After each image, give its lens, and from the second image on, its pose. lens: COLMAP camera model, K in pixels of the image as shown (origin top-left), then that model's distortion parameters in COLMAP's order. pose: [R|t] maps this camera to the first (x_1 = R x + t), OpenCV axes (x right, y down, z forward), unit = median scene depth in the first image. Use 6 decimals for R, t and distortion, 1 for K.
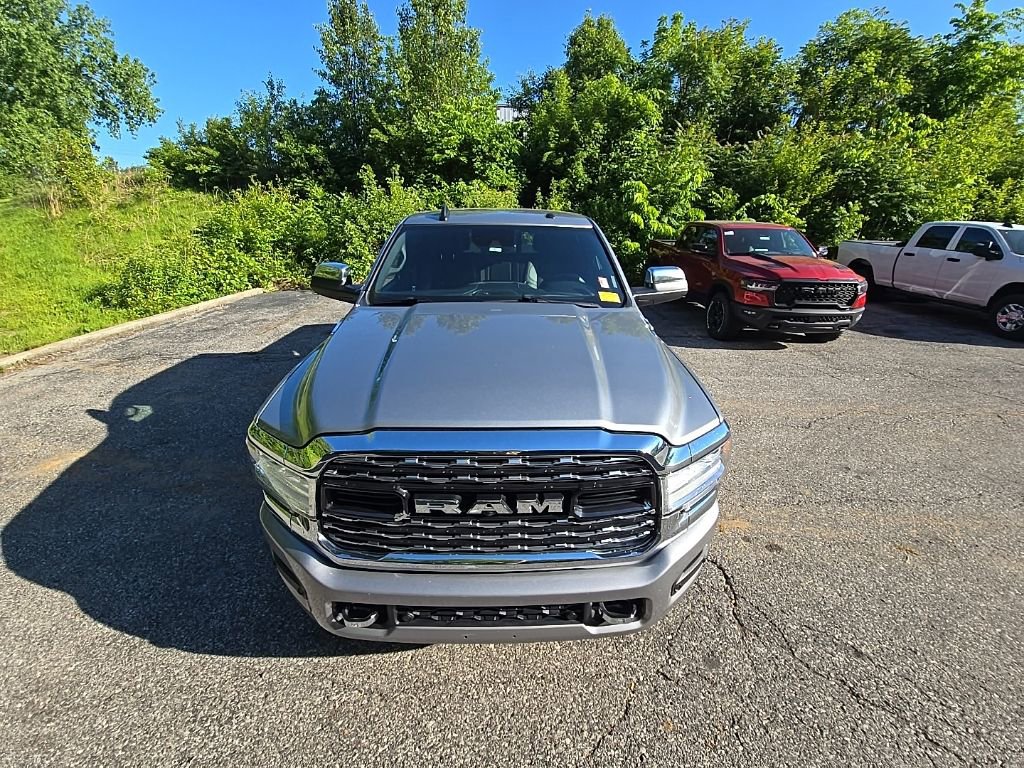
lens RADIAL K [[418.9, 0, 502.5], [0, 418.9, 383.9], [0, 0, 1]] dist [0.024442, -0.016230]
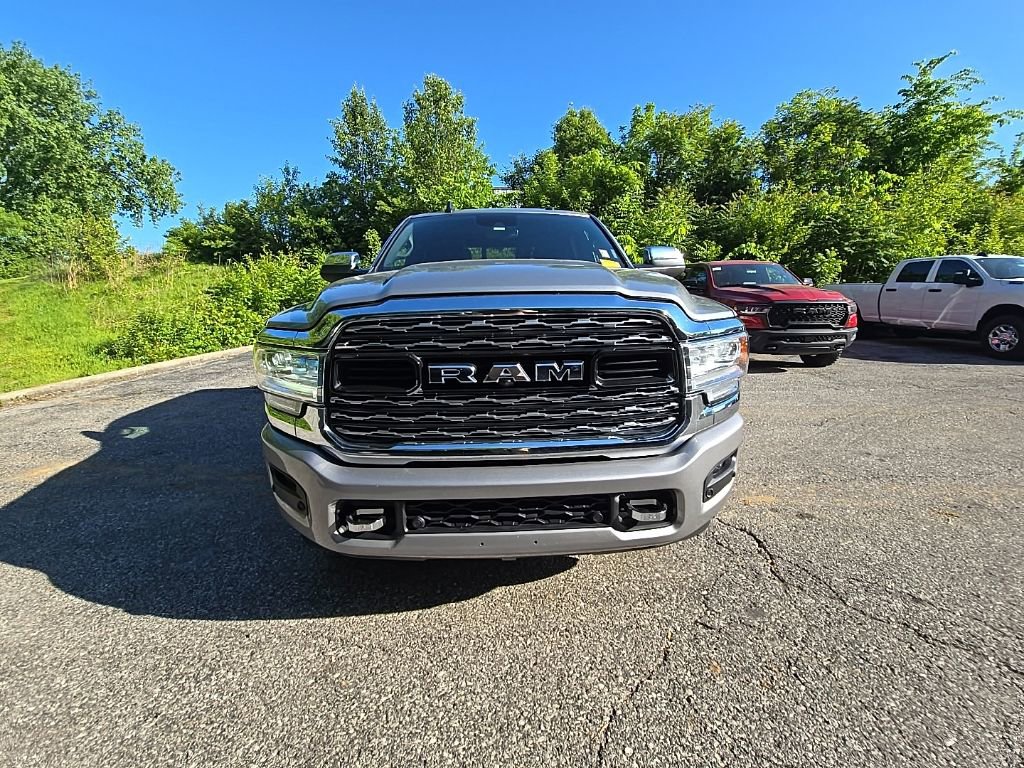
lens RADIAL K [[418.9, 0, 502.5], [0, 418.9, 383.9], [0, 0, 1]] dist [0.024442, -0.016230]
pose [[0.999699, -0.024143, 0.004283, -0.016566], [0.024519, 0.985934, -0.165329, 0.177686], [-0.000232, 0.165384, 0.986229, 0.023381]]
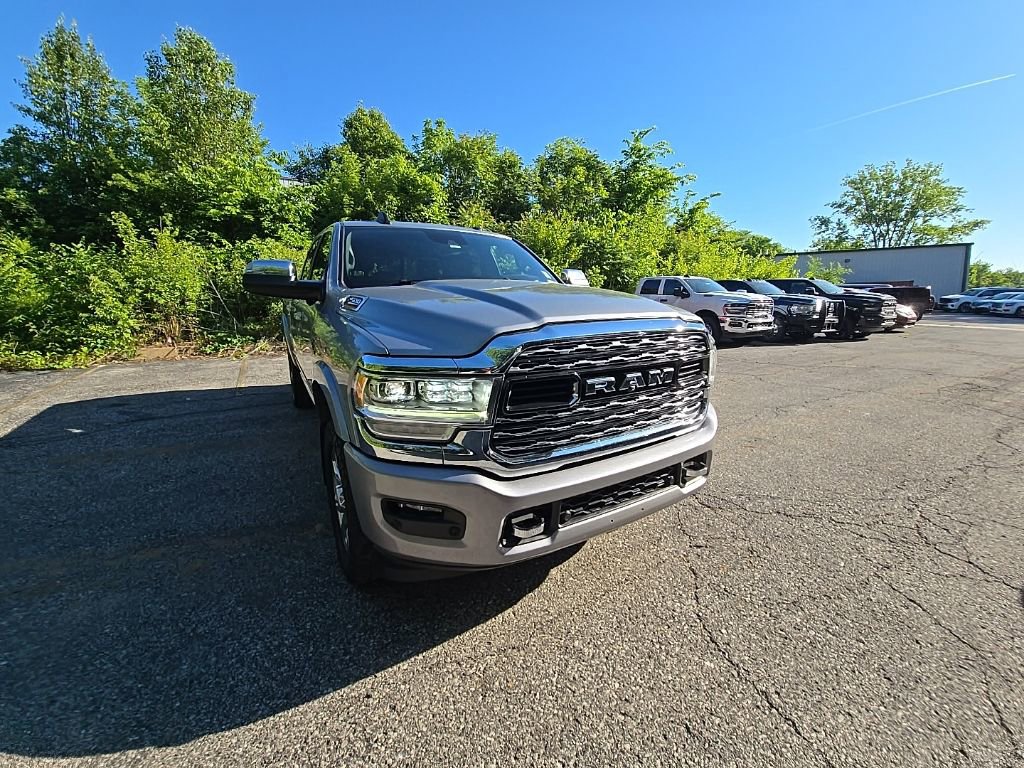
lens RADIAL K [[424.4, 0, 511.5], [0, 424.4, 386.6], [0, 0, 1]] dist [0.009639, -0.006858]
pose [[0.863725, -0.116854, 0.490229, -0.356269], [0.195184, 0.974393, -0.111630, 0.141015], [-0.464632, 0.192102, 0.864415, 0.036372]]
